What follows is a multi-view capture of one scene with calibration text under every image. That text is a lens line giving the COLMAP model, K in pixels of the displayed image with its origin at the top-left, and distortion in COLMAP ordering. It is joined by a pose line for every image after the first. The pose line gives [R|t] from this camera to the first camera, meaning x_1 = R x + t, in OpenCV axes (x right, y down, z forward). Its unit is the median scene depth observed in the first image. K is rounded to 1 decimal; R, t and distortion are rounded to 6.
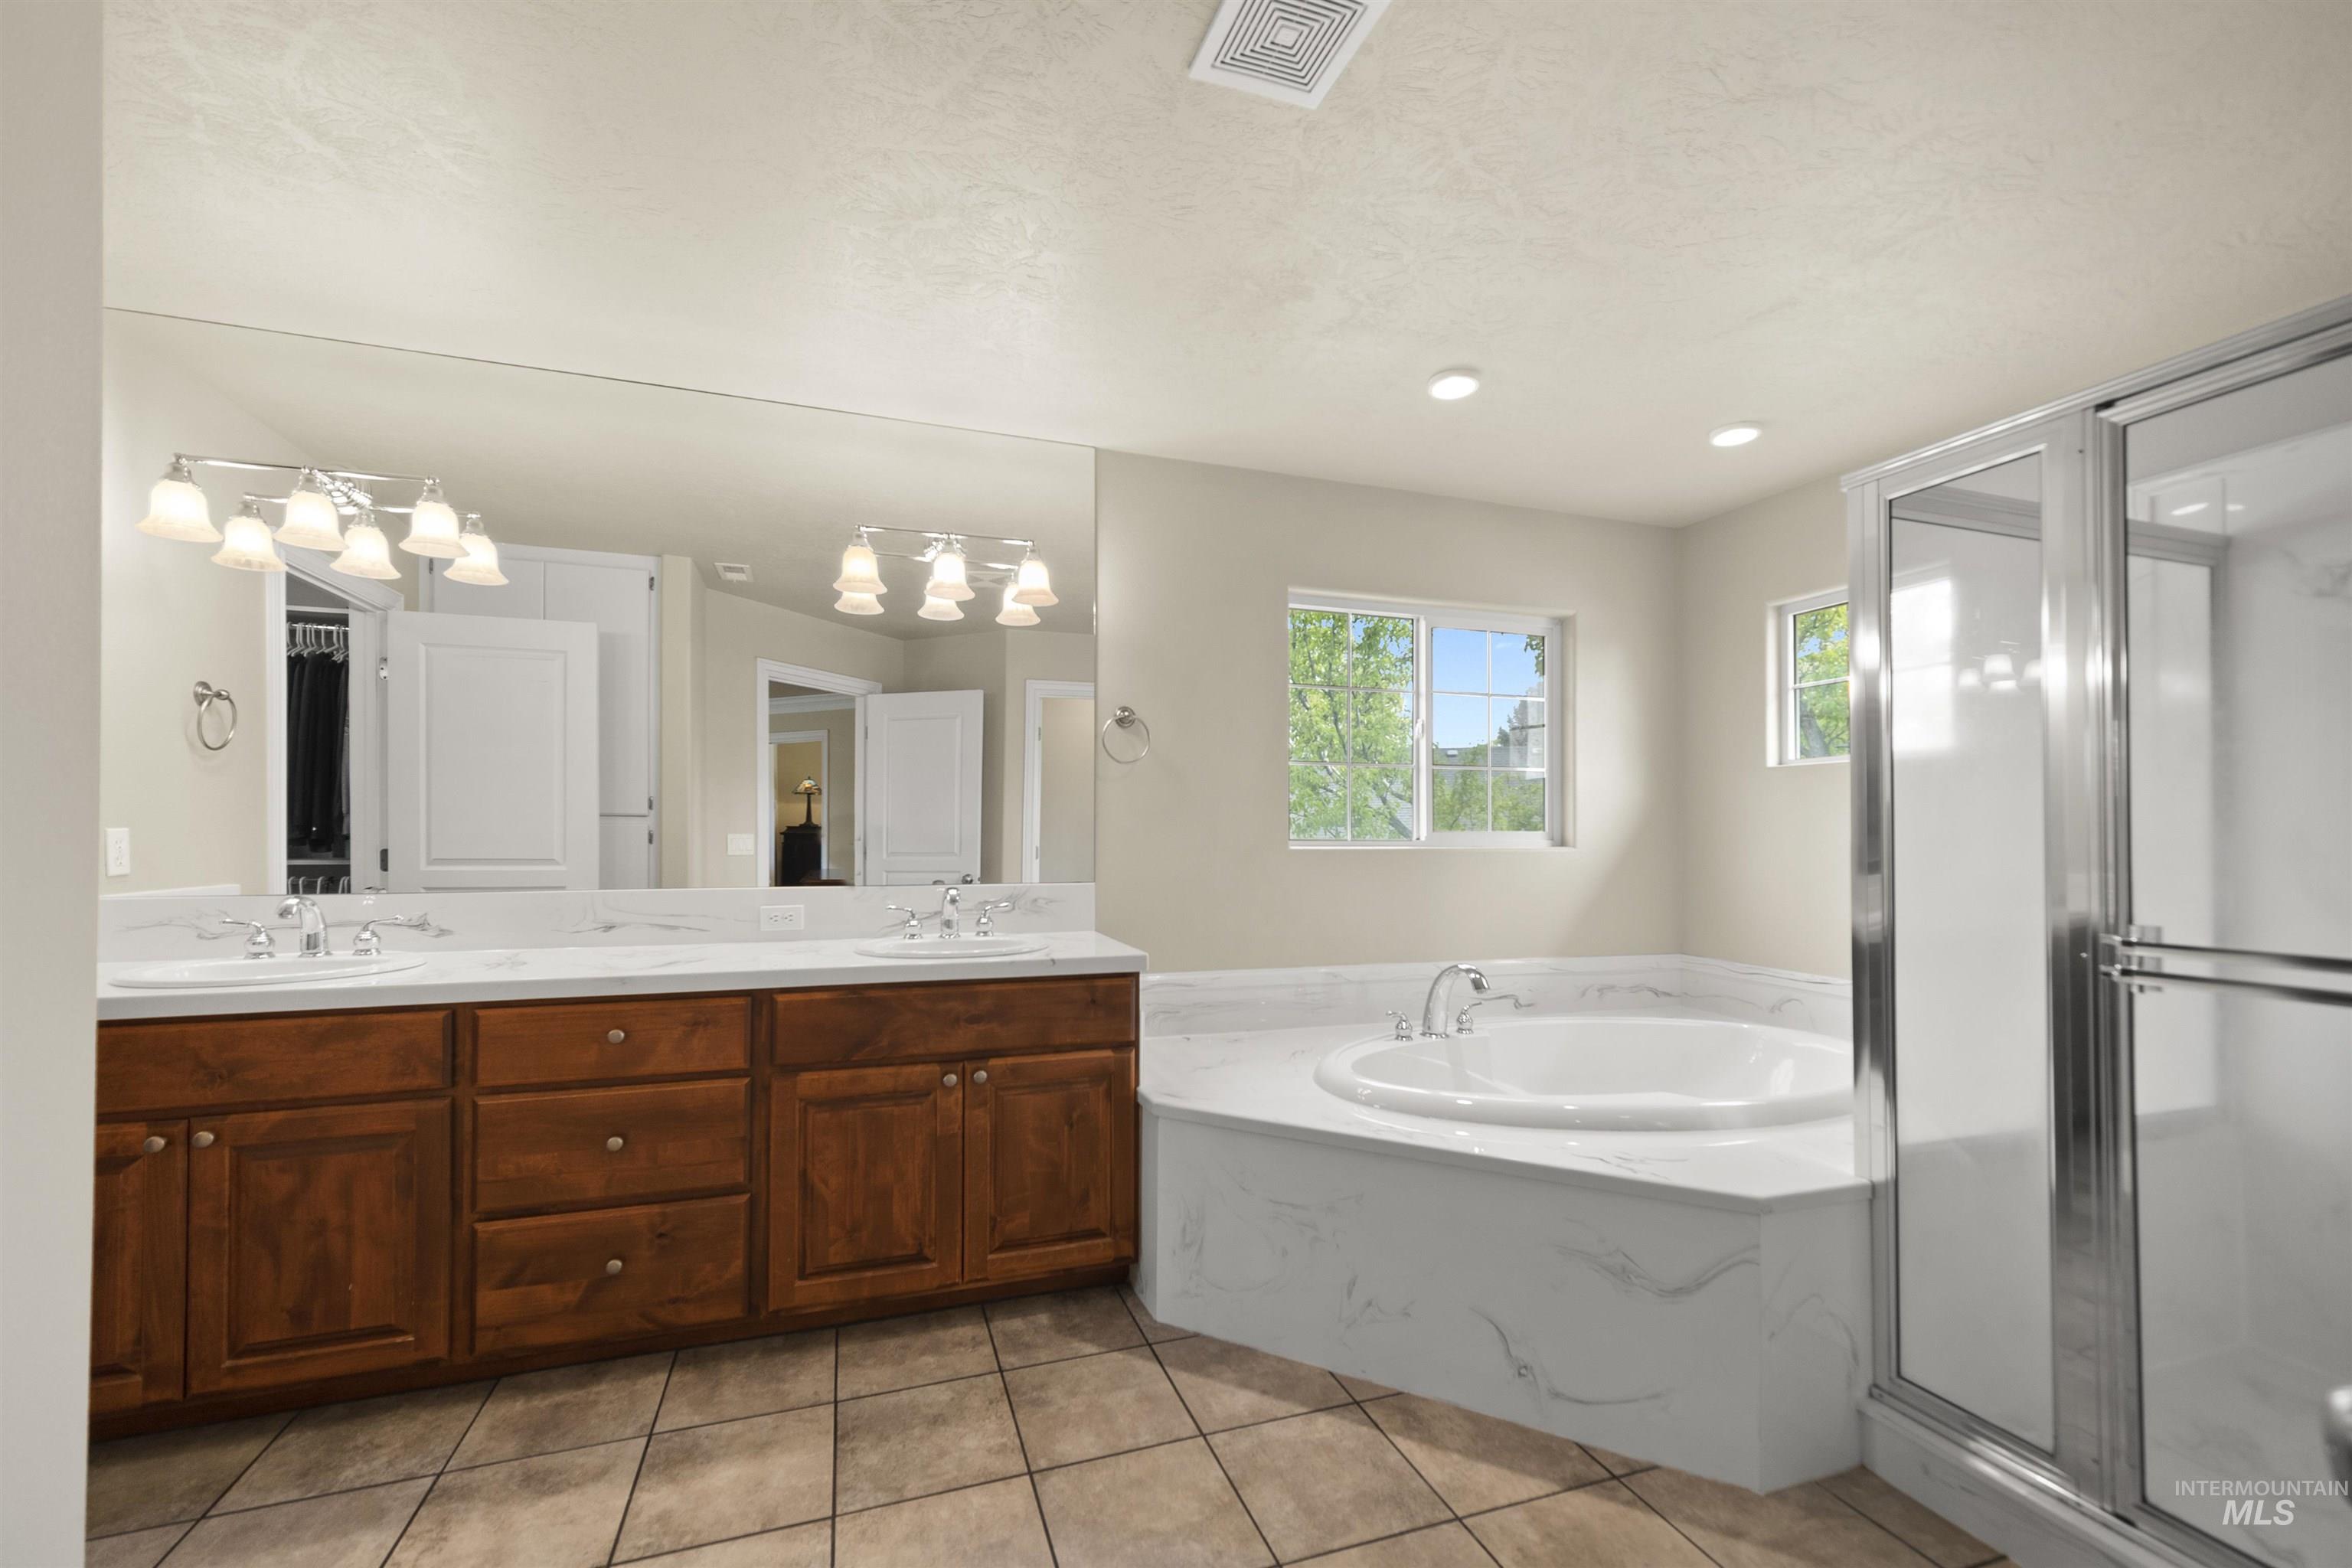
lens RADIAL K [[945.2, 0, 1171.5], [0, 945.2, 819.6], [0, 0, 1]] dist [0.003508, 0.000013]
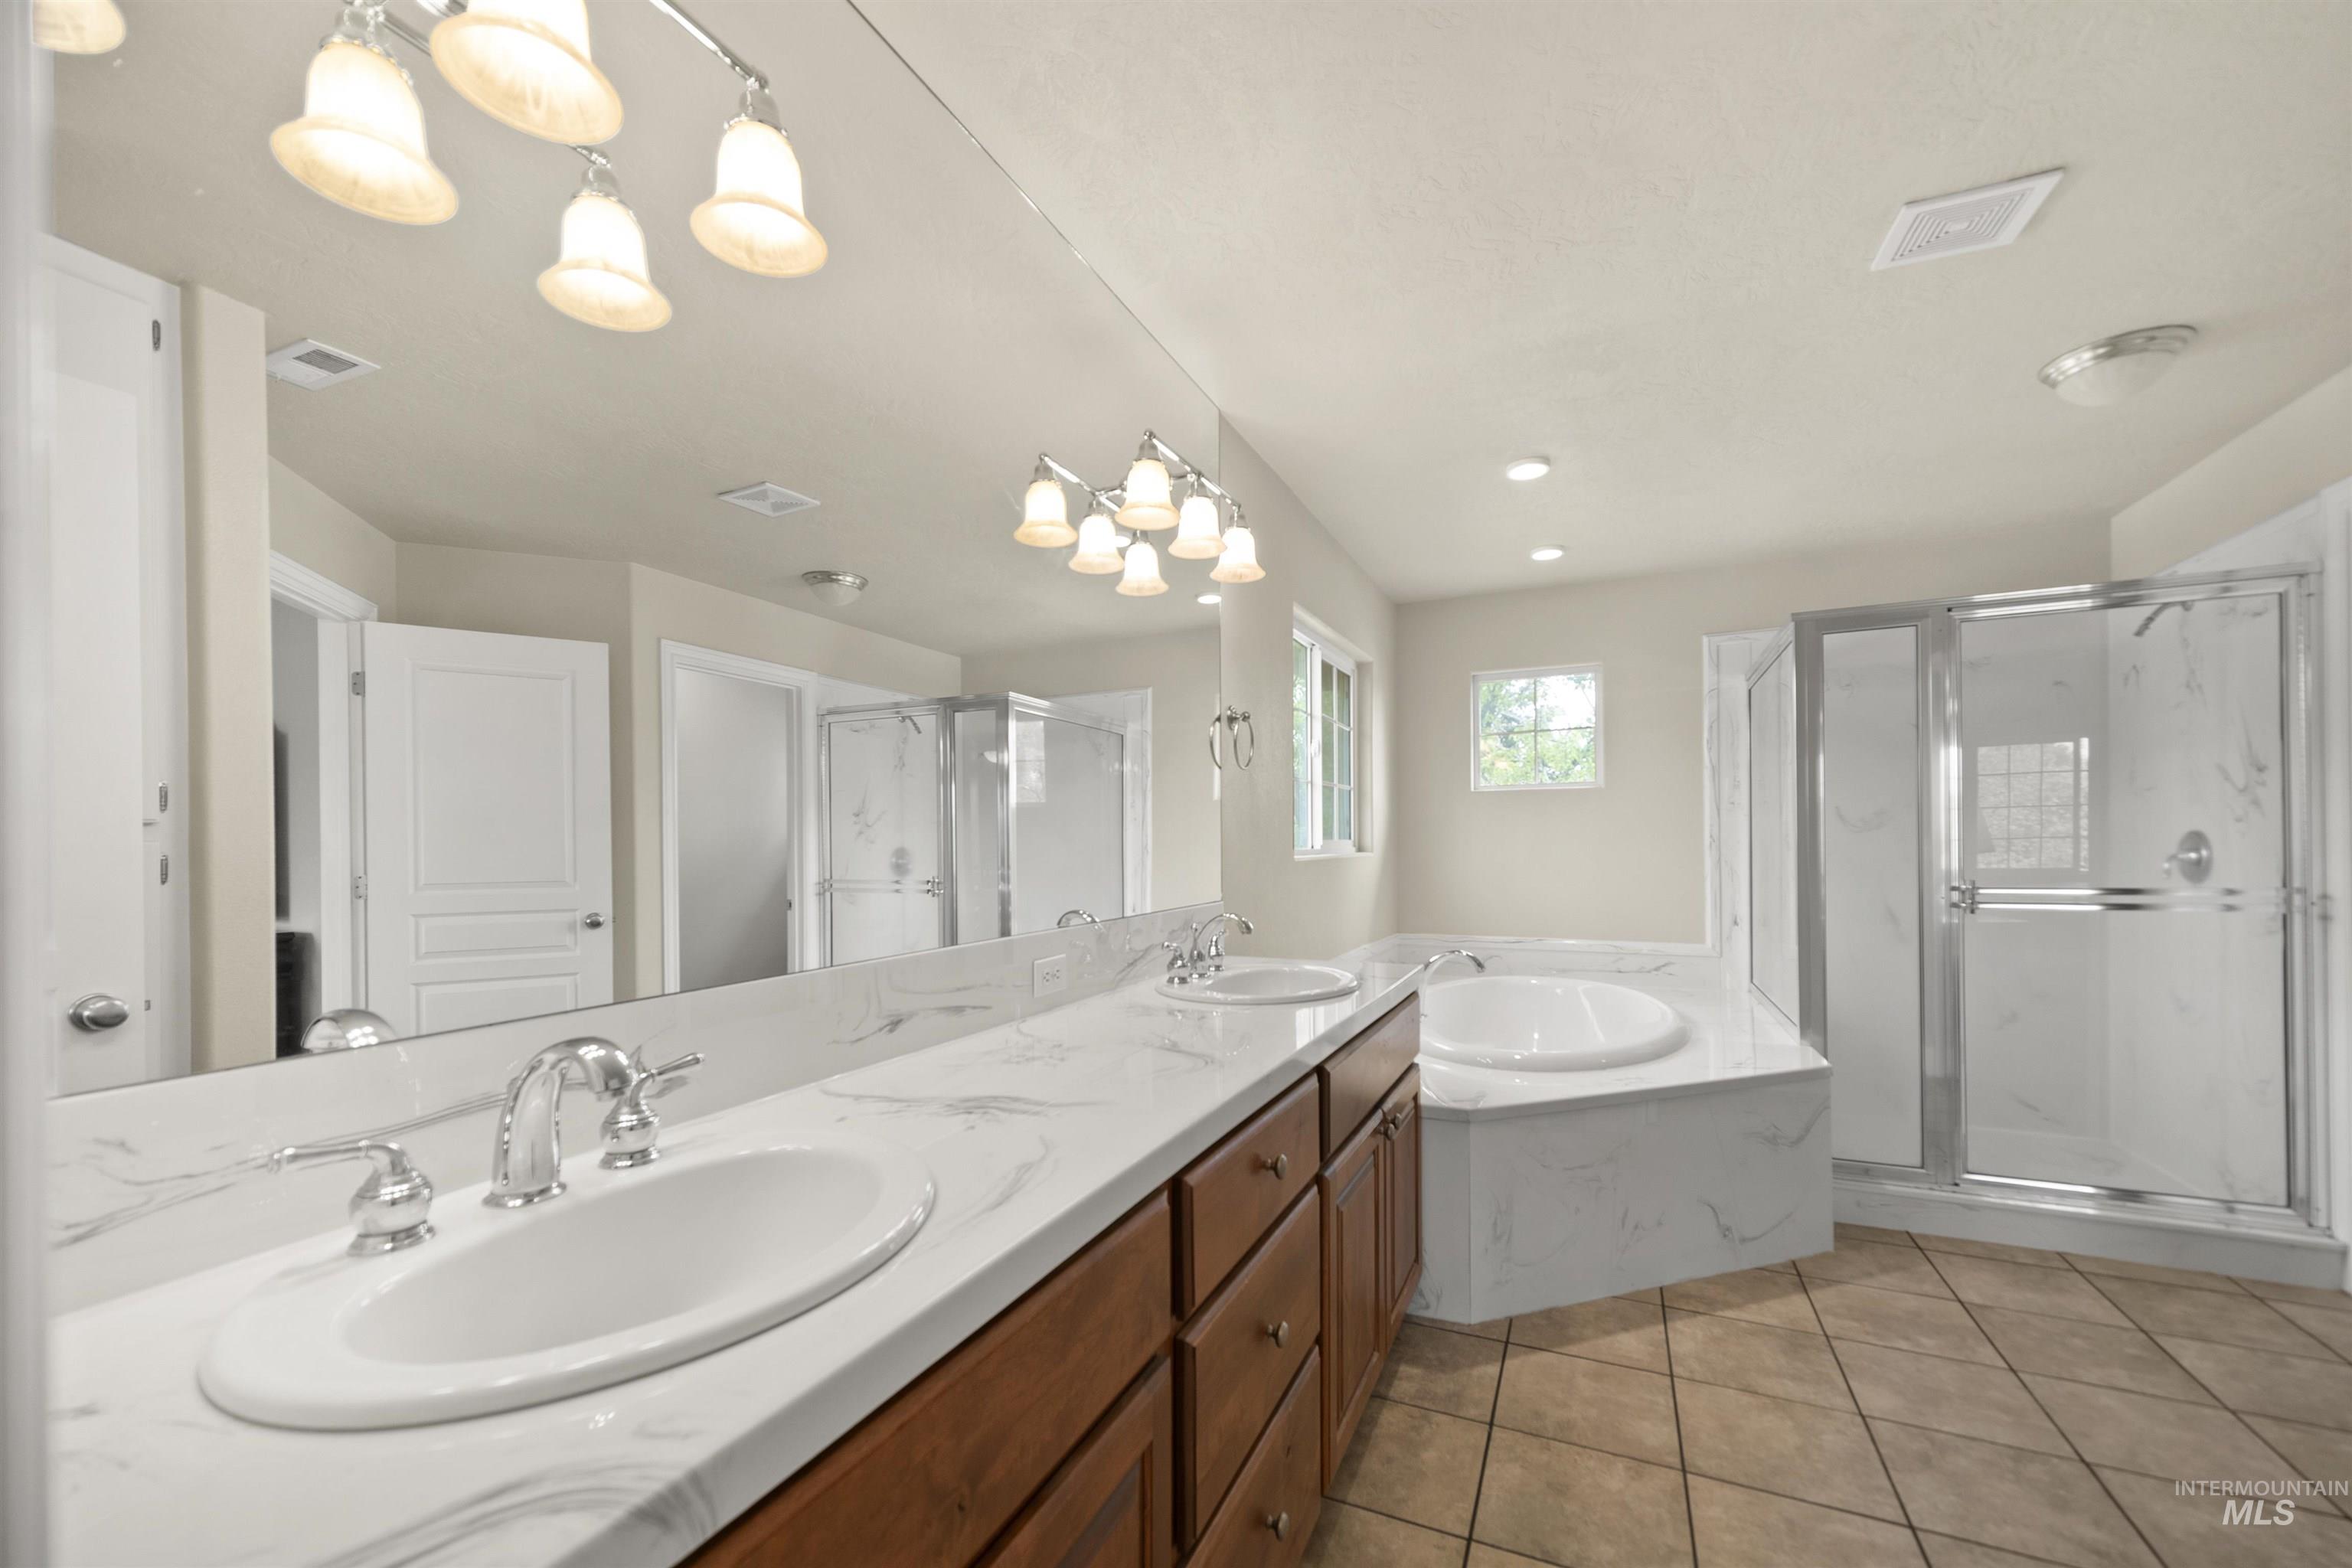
lens RADIAL K [[945.2, 0, 1174.7], [0, 945.2, 837.6], [0, 0, 1]] dist [0.003508, 0.000013]
pose [[0.688784, -0.010439, 0.724892, -1.090747], [0.005949, 0.999944, 0.008747, -0.000269], [-0.724943, -0.001712, 0.688807, 0.606329]]
